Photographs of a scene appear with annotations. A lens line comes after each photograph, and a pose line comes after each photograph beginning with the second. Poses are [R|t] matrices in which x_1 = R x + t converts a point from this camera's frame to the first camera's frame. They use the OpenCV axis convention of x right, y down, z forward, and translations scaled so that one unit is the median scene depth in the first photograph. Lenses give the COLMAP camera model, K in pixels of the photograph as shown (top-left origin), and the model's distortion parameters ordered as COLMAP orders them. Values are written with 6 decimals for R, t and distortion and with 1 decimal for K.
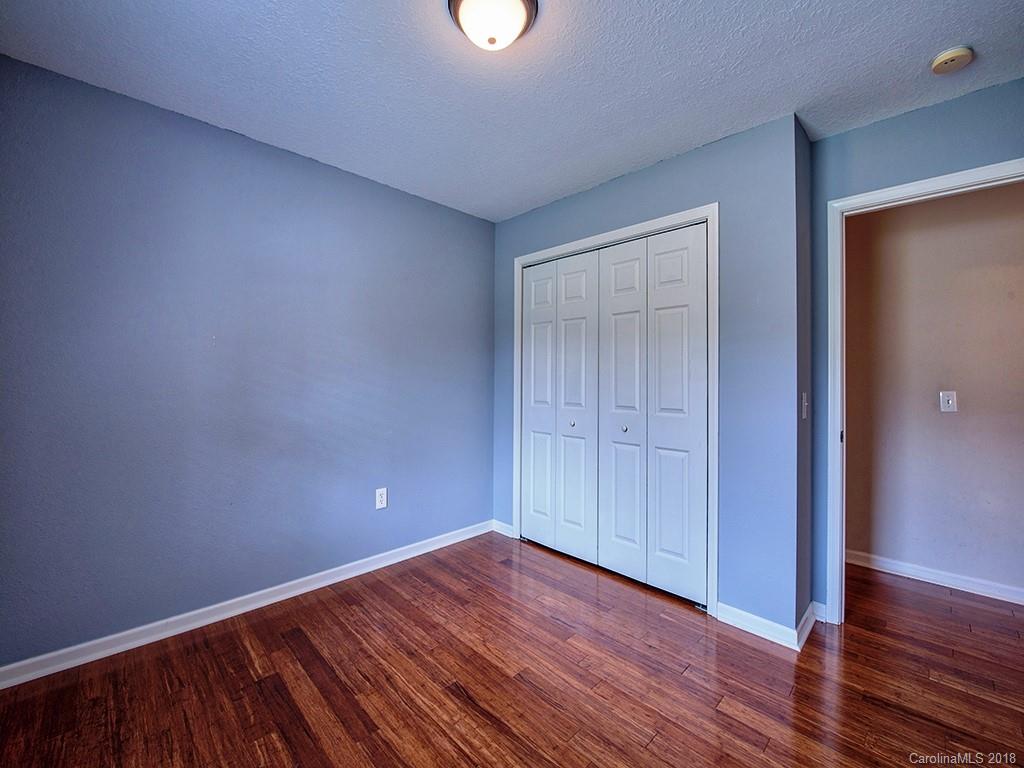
lens RADIAL K [[426.0, 0, 517.9], [0, 426.0, 372.9], [0, 0, 1]] dist [-0.008966, -0.001933]
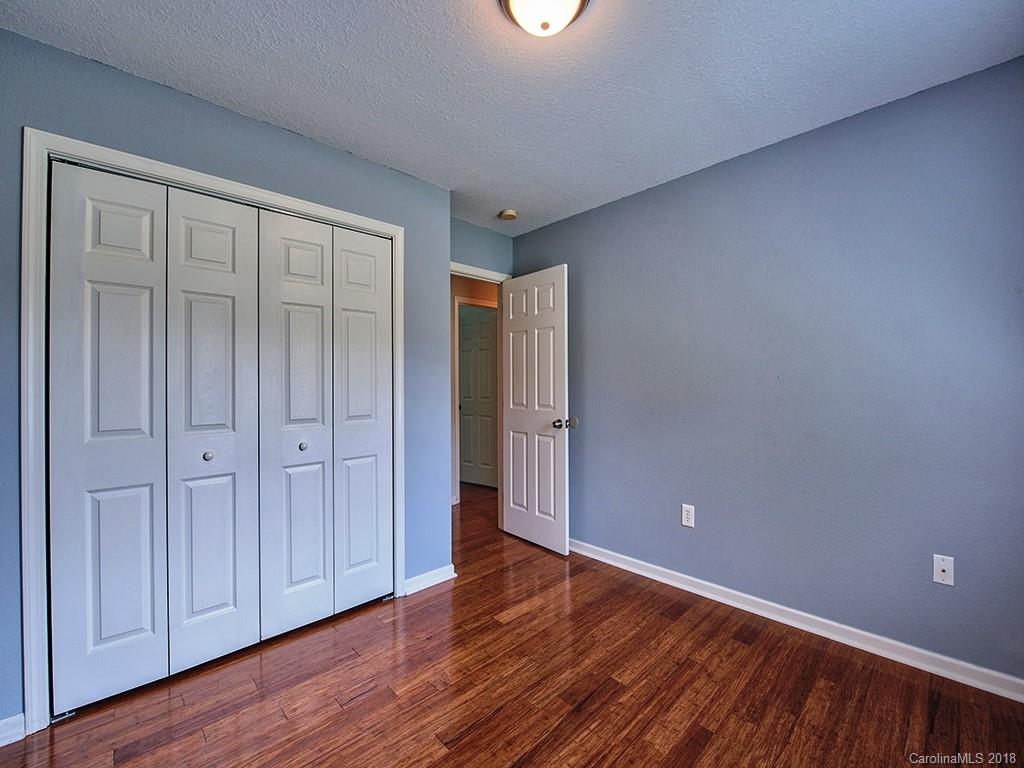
lens RADIAL K [[426.0, 0, 510.0], [0, 426.0, 383.4], [0, 0, 1]] dist [-0.008966, -0.001933]
pose [[0.015887, -0.002776, 0.999870, -0.698932], [-0.004876, 0.999984, 0.002854, 0.007758], [-0.999862, -0.004921, 0.015873, 0.744156]]
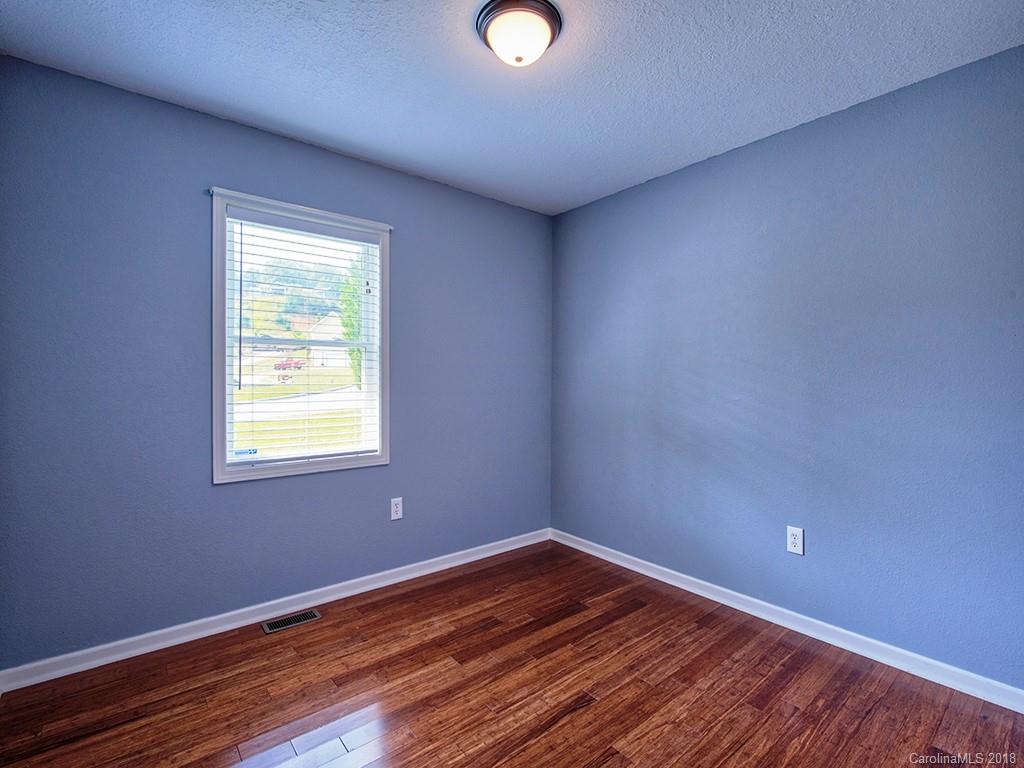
lens RADIAL K [[482.8, 0, 503.1], [0, 482.8, 389.1], [0, 0, 1]] dist [-0.004196, 0.000491]
pose [[-0.107580, 0.014516, -0.994090, 0.793029], [0.003563, 0.999893, 0.014215, 0.009552], [0.994190, -0.002013, -0.107620, 0.760159]]
